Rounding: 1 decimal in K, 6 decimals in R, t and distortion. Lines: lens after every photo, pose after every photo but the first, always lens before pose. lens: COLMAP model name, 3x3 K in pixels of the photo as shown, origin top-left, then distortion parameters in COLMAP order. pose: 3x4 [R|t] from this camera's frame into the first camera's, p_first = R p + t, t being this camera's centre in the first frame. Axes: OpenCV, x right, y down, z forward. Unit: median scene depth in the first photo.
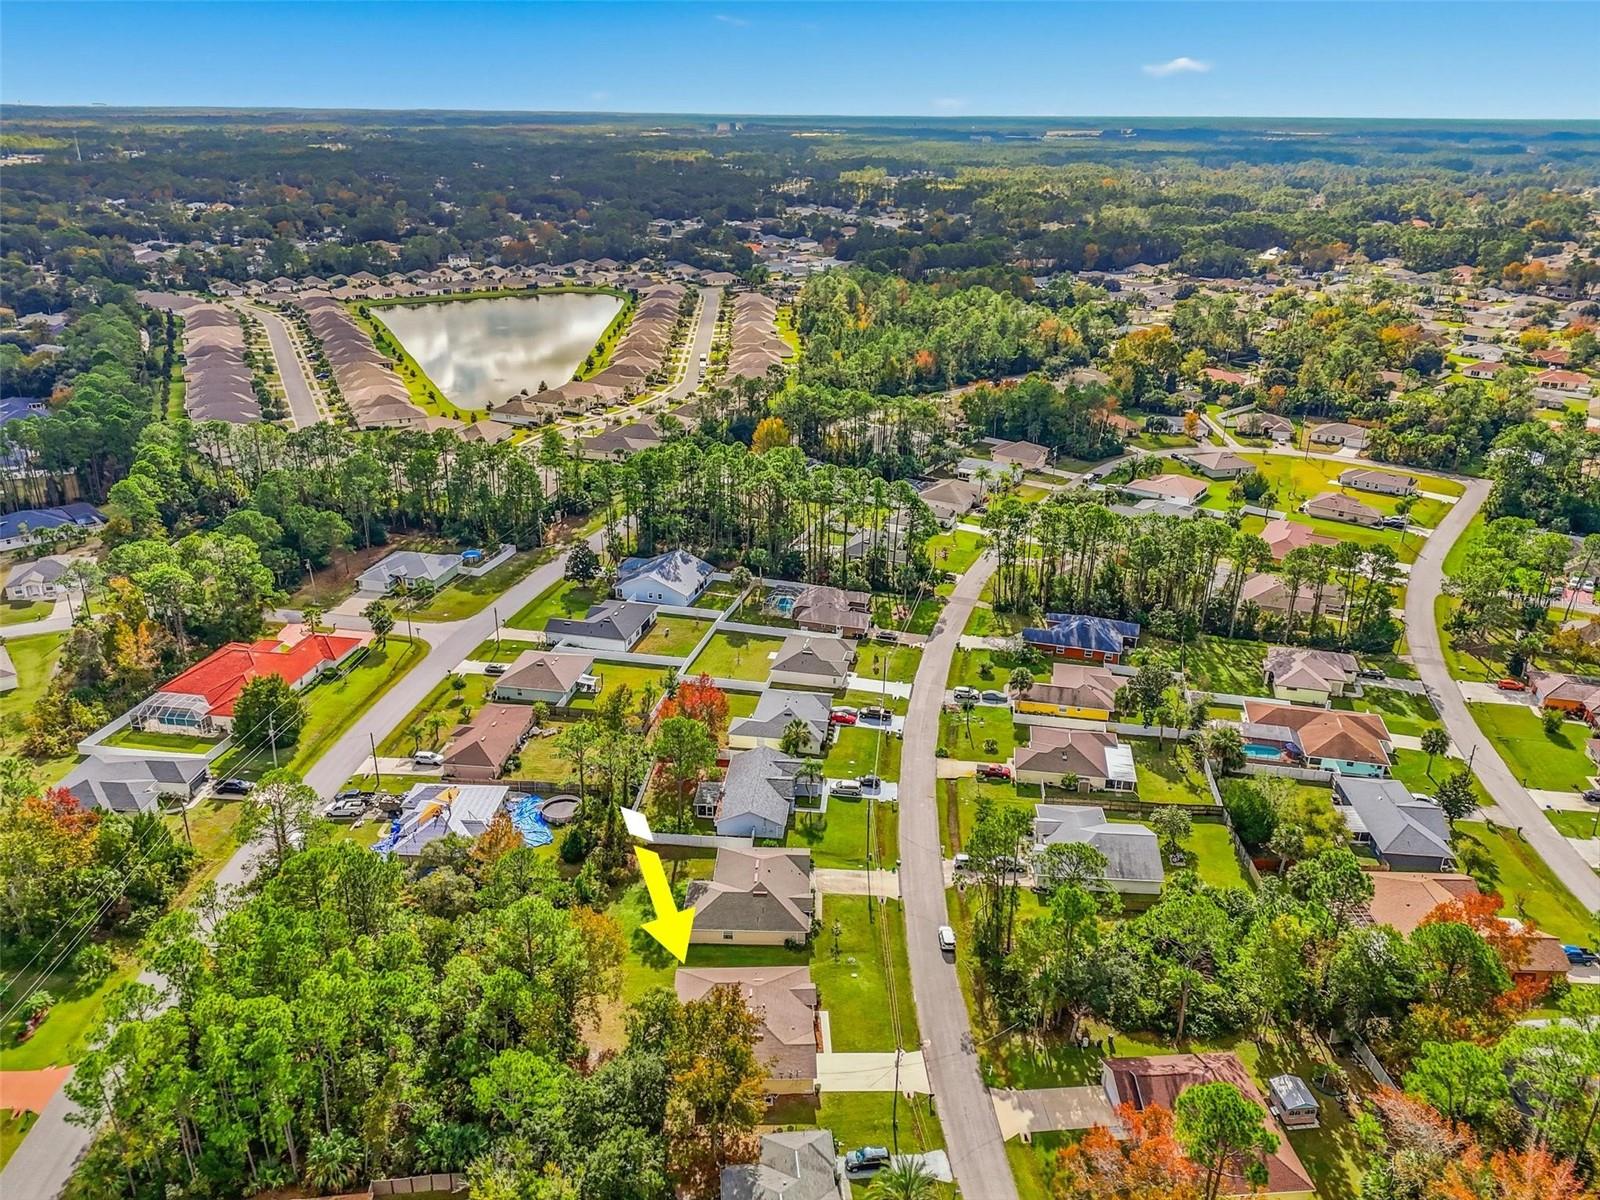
lens RADIAL K [[1174.4, 0, 800.0], [0, 1174.4, 600.0], [0, 0, 1]] dist [0.081590, -0.074767]
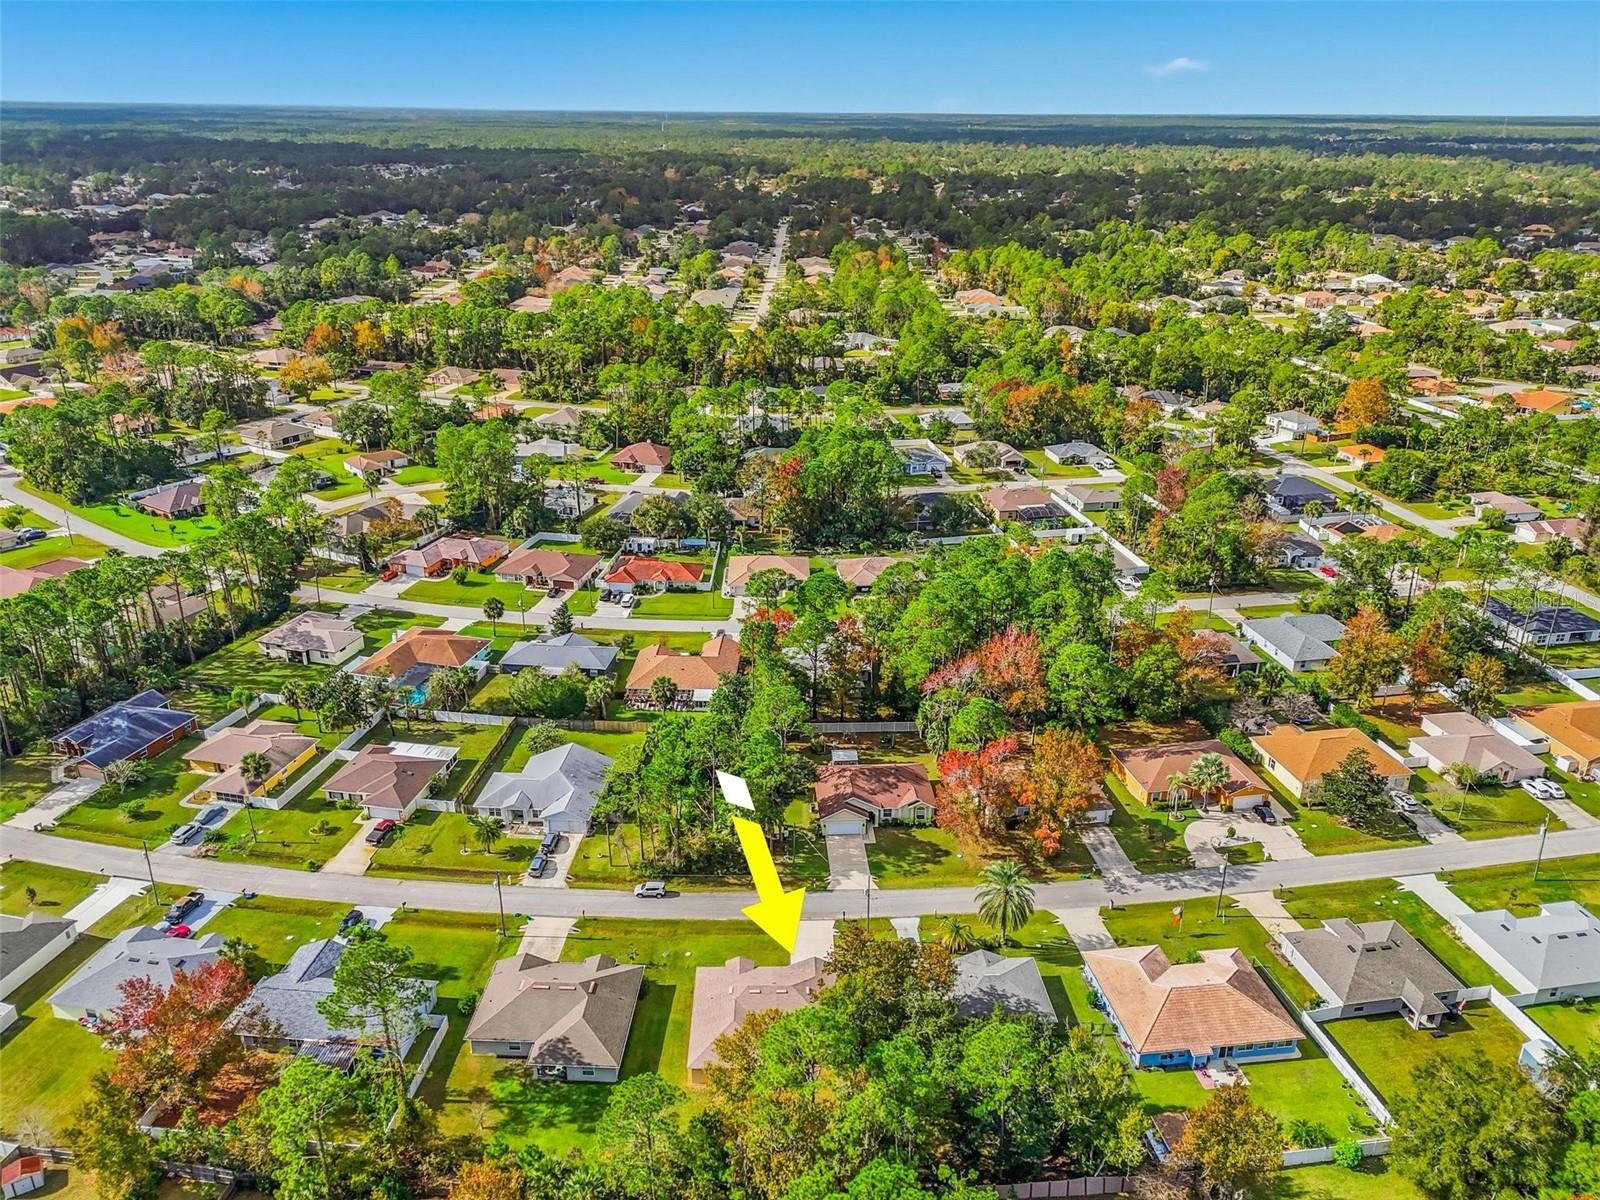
lens RADIAL K [[1174.4, 0, 800.0], [0, 1174.4, 600.0], [0, 0, 1]] dist [0.081590, -0.074767]
pose [[0.024609, -0.395501, 0.918136, -0.517816], [0.375345, 0.854878, 0.358191, -0.184953], [-0.926558, 0.335803, 0.169487, 0.425602]]
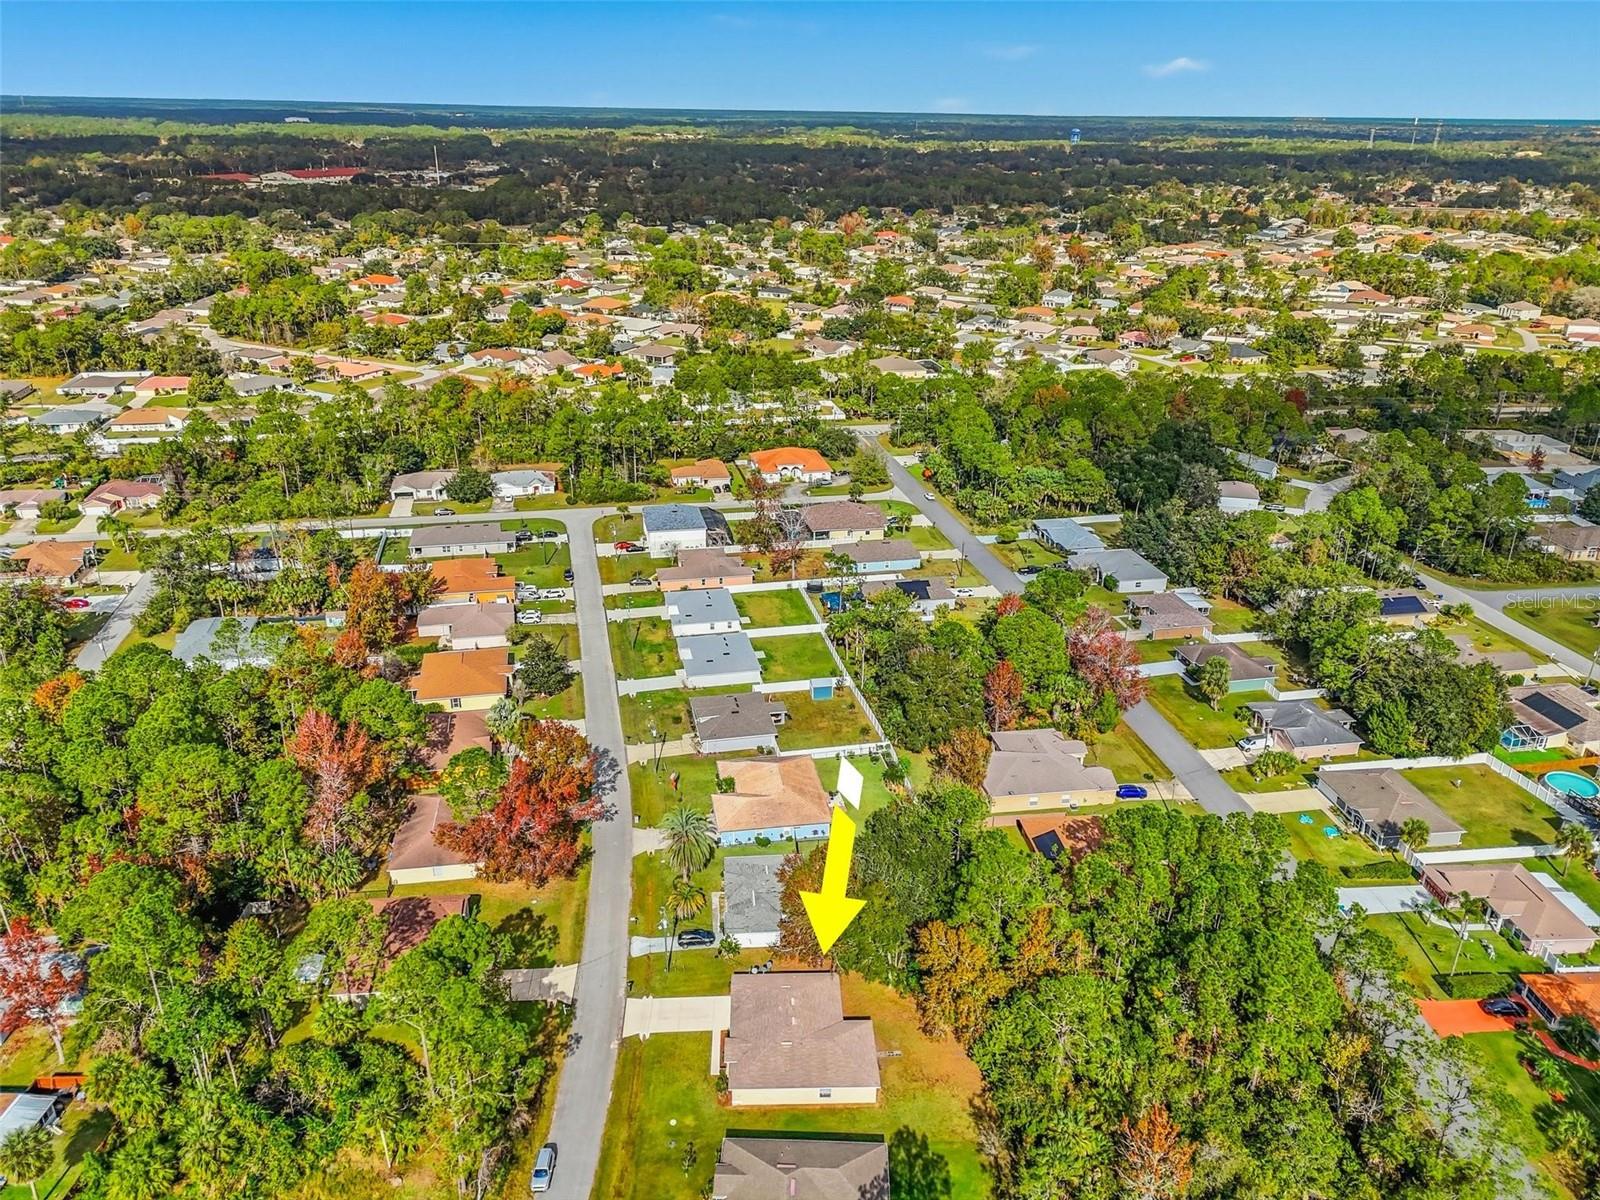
lens RADIAL K [[1174.4, 0, 800.0], [0, 1174.4, 600.0], [0, 0, 1]] dist [0.081590, -0.074767]
pose [[-0.999642, -0.026304, -0.004950, -0.020168], [-0.022058, 0.704859, 0.709005, -0.372075], [-0.015160, 0.708860, -0.705186, 0.896630]]
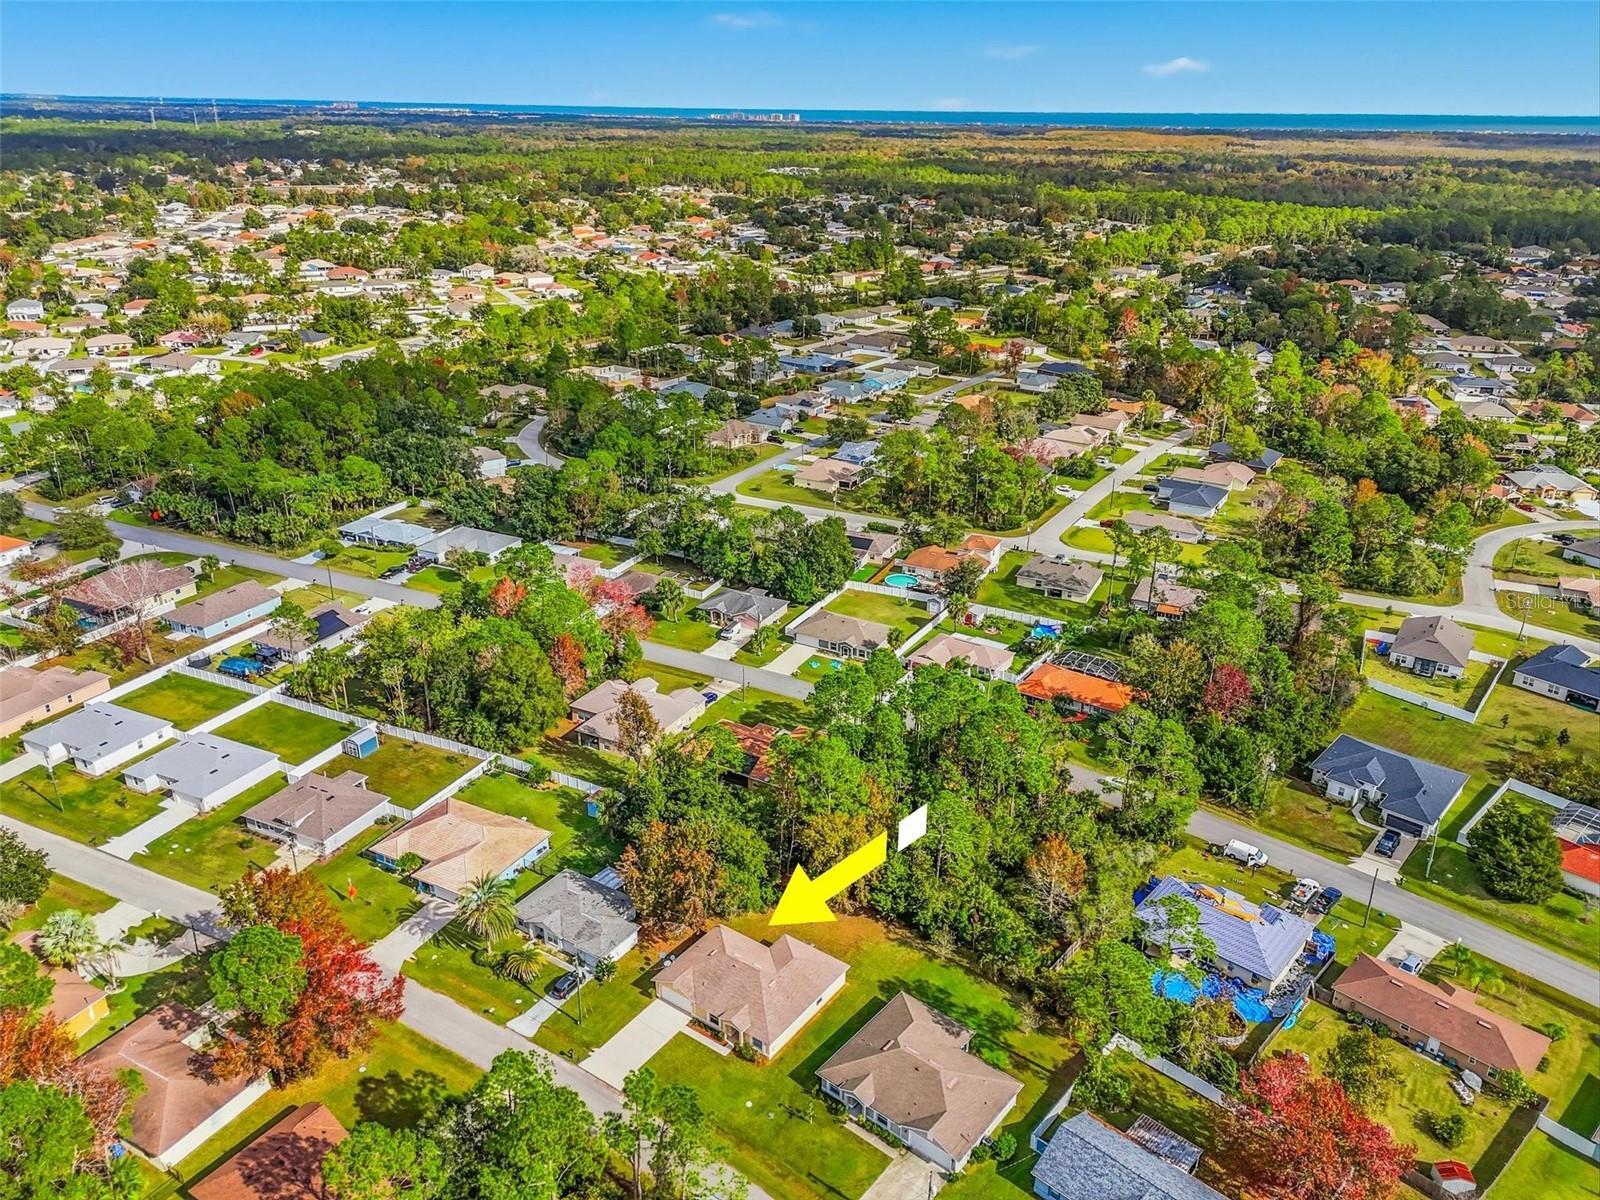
lens RADIAL K [[1174.4, 0, 800.0], [0, 1174.4, 600.0], [0, 0, 1]] dist [0.081590, -0.074767]
pose [[-0.617191, 0.286311, -0.732872, 0.371494], [-0.318923, 0.760463, 0.565672, -0.312794], [0.719280, 0.582857, -0.378040, 0.765896]]
